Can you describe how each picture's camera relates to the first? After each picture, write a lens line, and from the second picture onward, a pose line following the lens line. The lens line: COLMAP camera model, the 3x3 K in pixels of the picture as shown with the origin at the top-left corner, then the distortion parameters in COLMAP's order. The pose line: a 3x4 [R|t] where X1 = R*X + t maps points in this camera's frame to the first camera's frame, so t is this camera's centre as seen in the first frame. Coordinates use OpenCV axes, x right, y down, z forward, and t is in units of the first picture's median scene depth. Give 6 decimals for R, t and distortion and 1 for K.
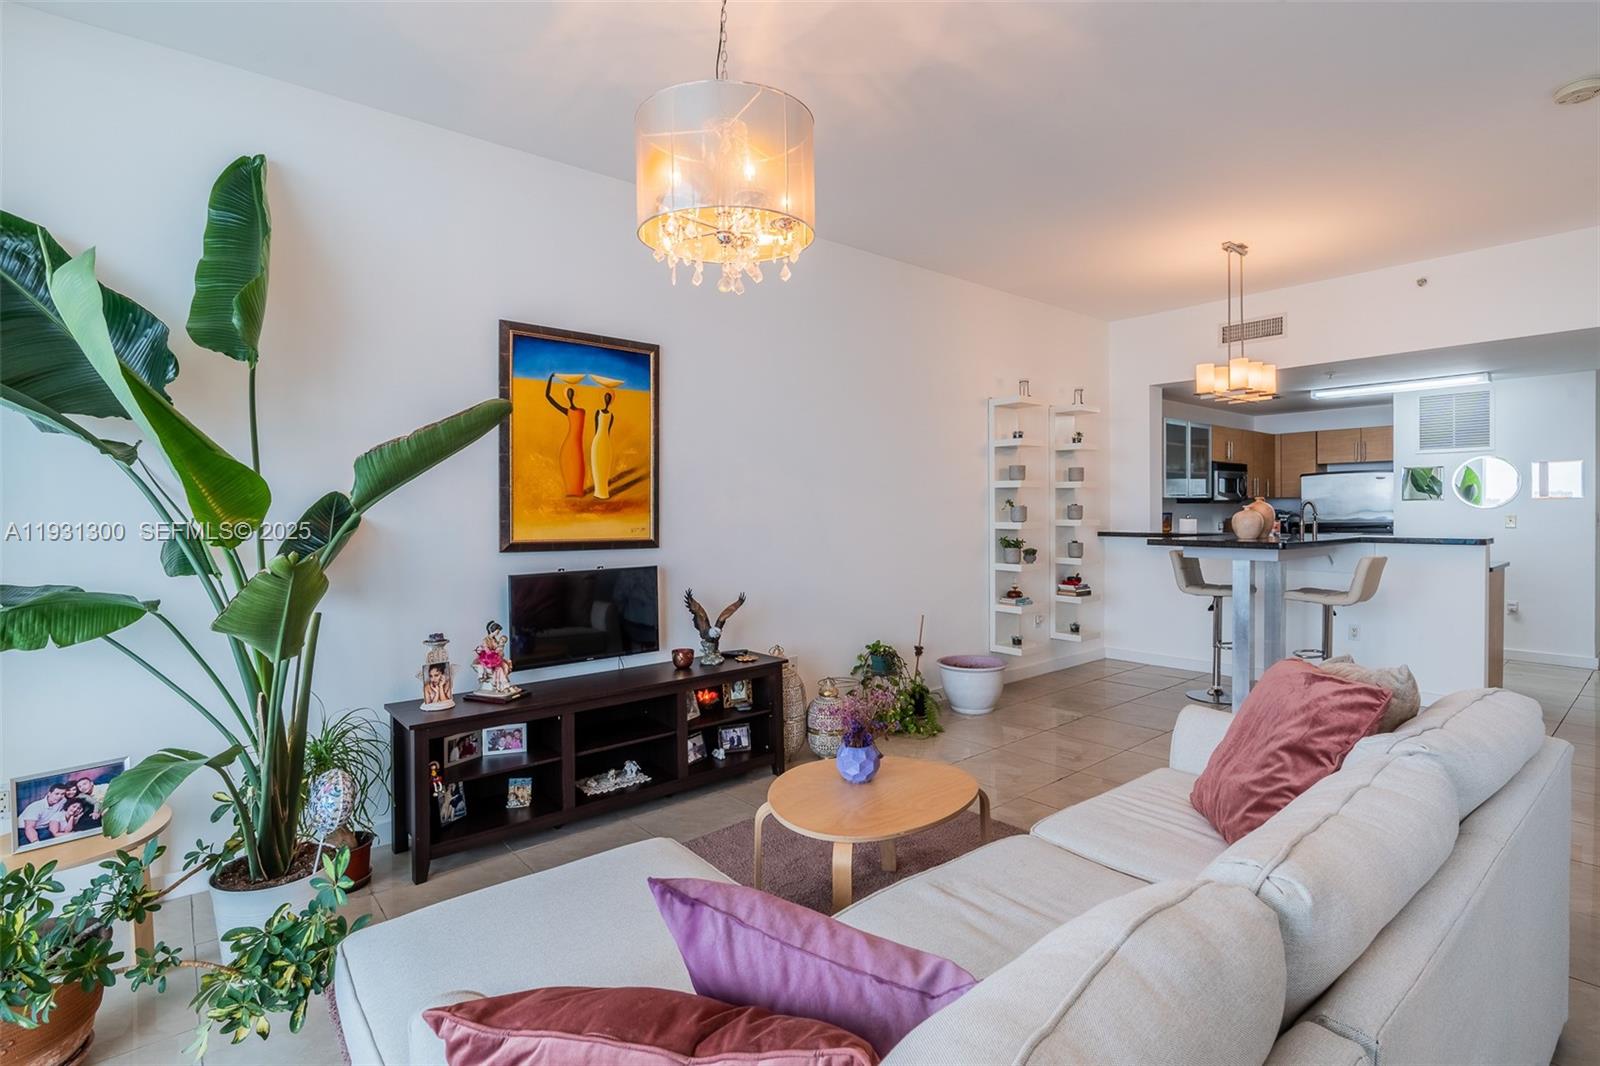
lens RADIAL K [[767.4, 0, 797.8], [0, 767.4, 514.7], [0, 0, 1]] dist [-0.002225, -0.000288]
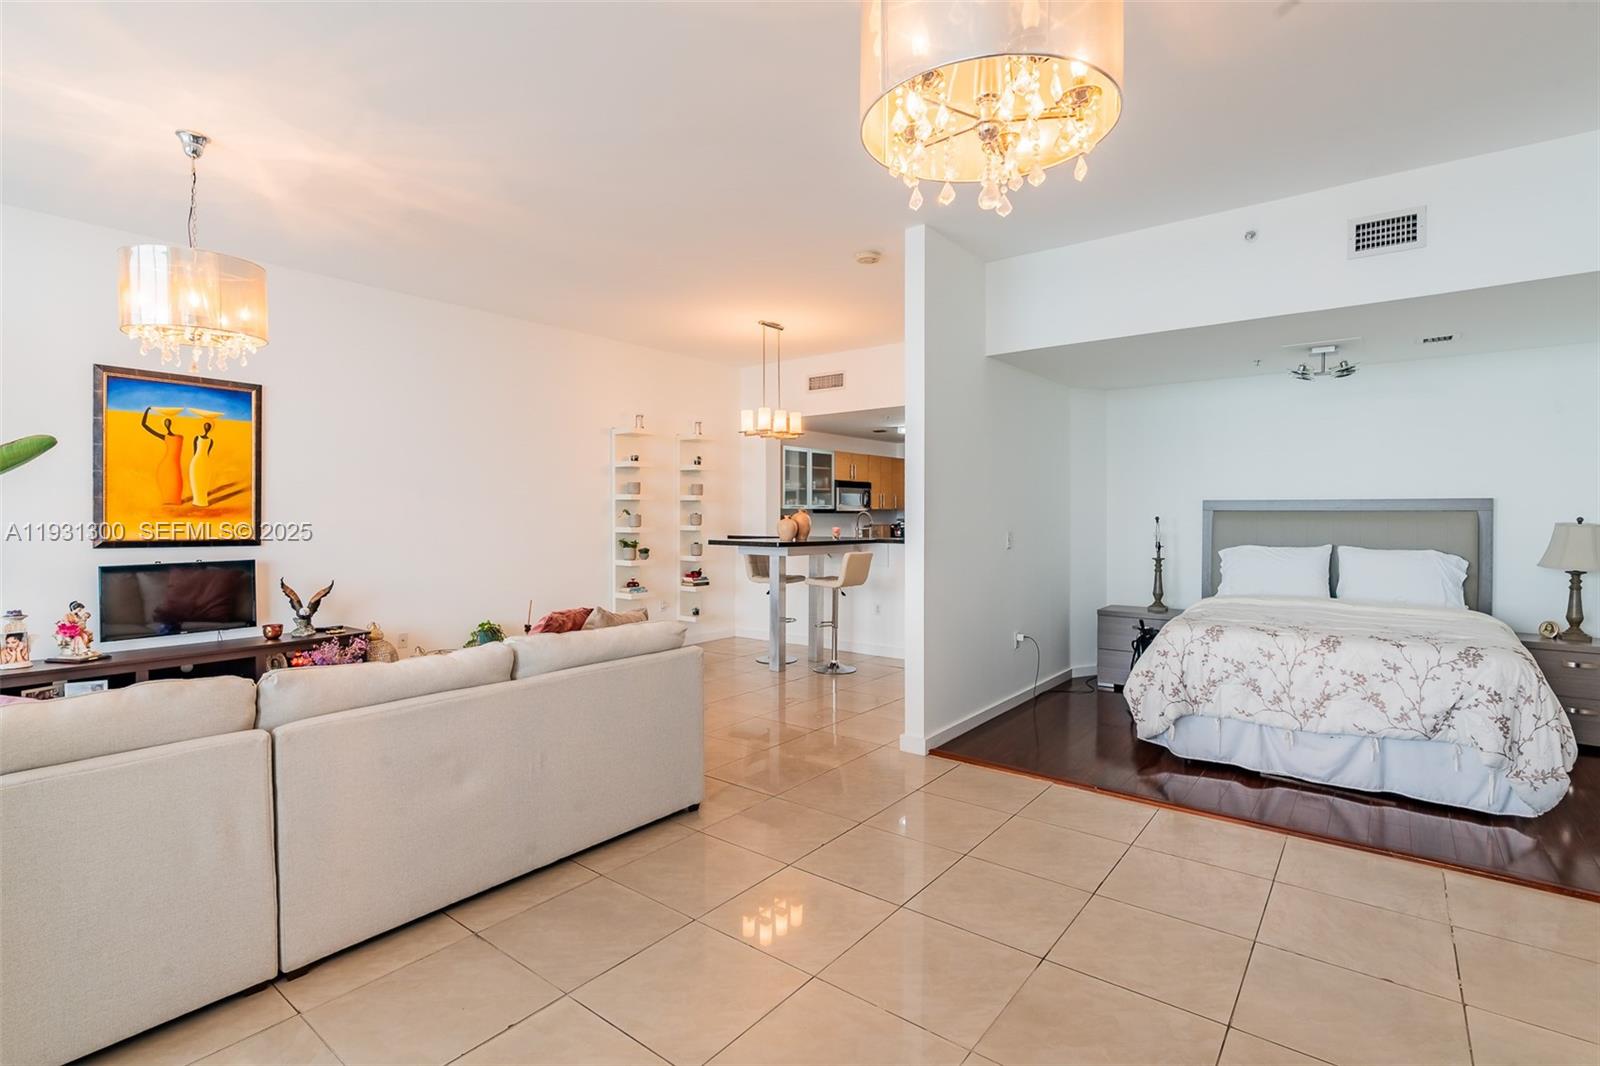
lens RADIAL K [[758.3, 0, 798.3], [0, 758.3, 522.6], [0, 0, 1]] dist [0.000917, 0.000692]
pose [[0.979448, 0.005159, 0.201628, 0.438647], [-0.005433, 0.999985, 0.000804, -0.000547], [-0.201621, -0.001883, 0.979462, -0.404580]]
